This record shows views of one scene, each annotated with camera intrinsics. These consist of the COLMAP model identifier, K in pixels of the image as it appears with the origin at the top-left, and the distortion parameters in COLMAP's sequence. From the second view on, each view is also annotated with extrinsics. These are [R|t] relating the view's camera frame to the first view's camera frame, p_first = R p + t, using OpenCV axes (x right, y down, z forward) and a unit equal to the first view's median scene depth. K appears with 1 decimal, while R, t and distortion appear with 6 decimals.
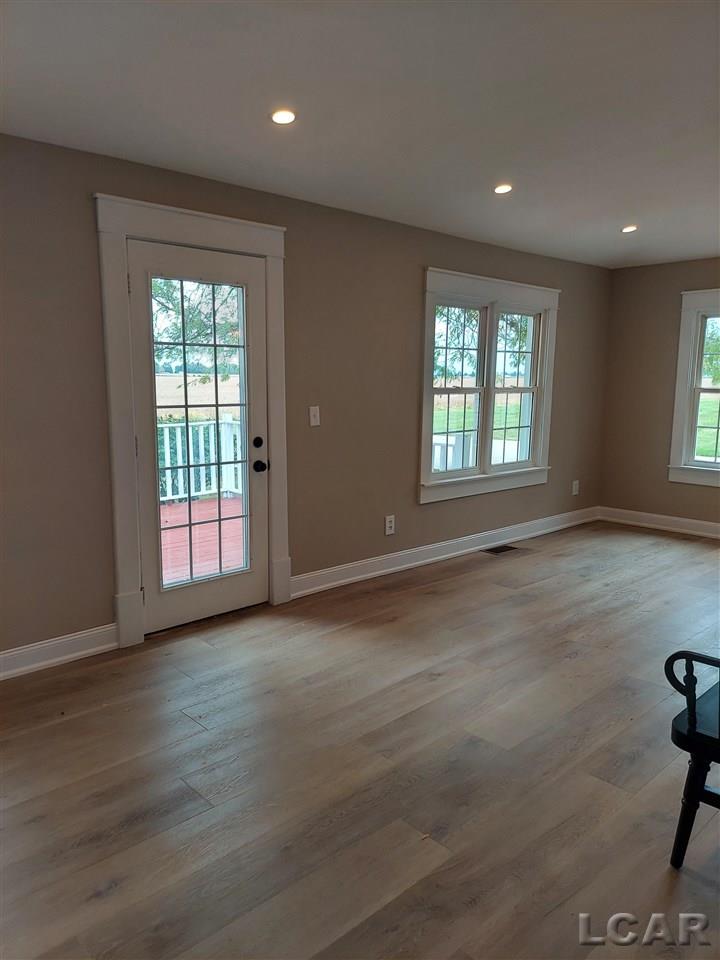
lens RADIAL K [[693.2, 0, 360.0], [0, 693.2, 480.0], [0, 0, 1]] dist [0.083171, -0.136572]
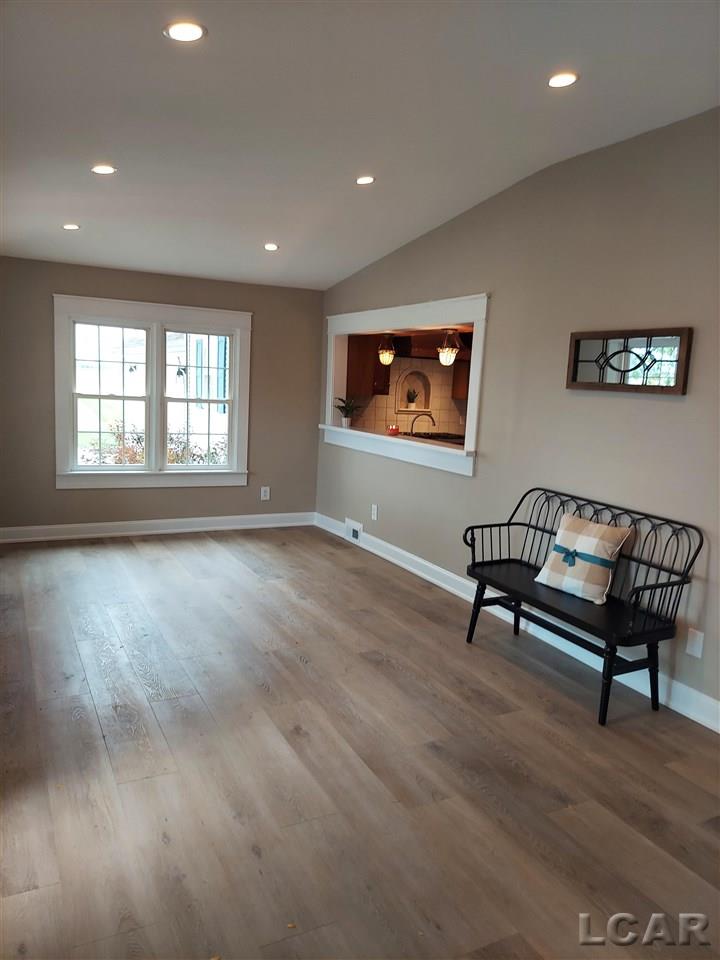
lens RADIAL K [[693.2, 0, 360.0], [0, 693.2, 480.0], [0, 0, 1]] dist [0.083171, -0.136572]
pose [[0.279830, -0.130399, 0.951153, -0.619242], [0.103957, 0.989023, 0.105007, -0.119125], [-0.954405, 0.069494, 0.290314, 0.552936]]
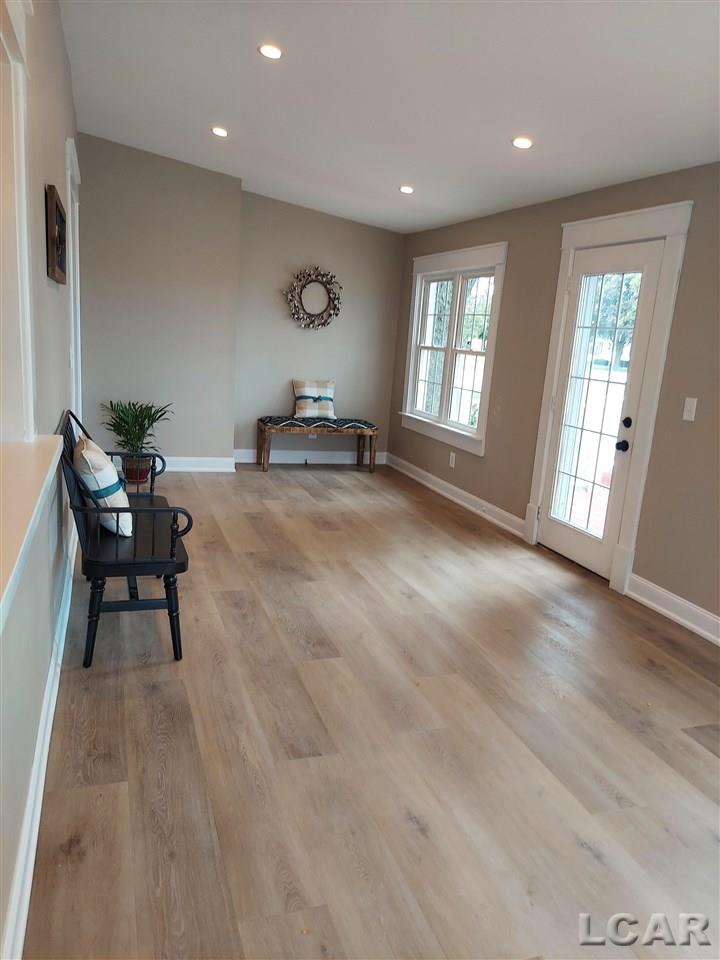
lens RADIAL K [[693.2, 0, 360.0], [0, 693.2, 480.0], [0, 0, 1]] dist [0.083171, -0.136572]
pose [[-0.399610, 0.158253, -0.902922, 1.035737], [-0.214951, 0.941347, 0.260119, -0.171905], [0.891127, 0.298030, -0.342155, 1.115626]]
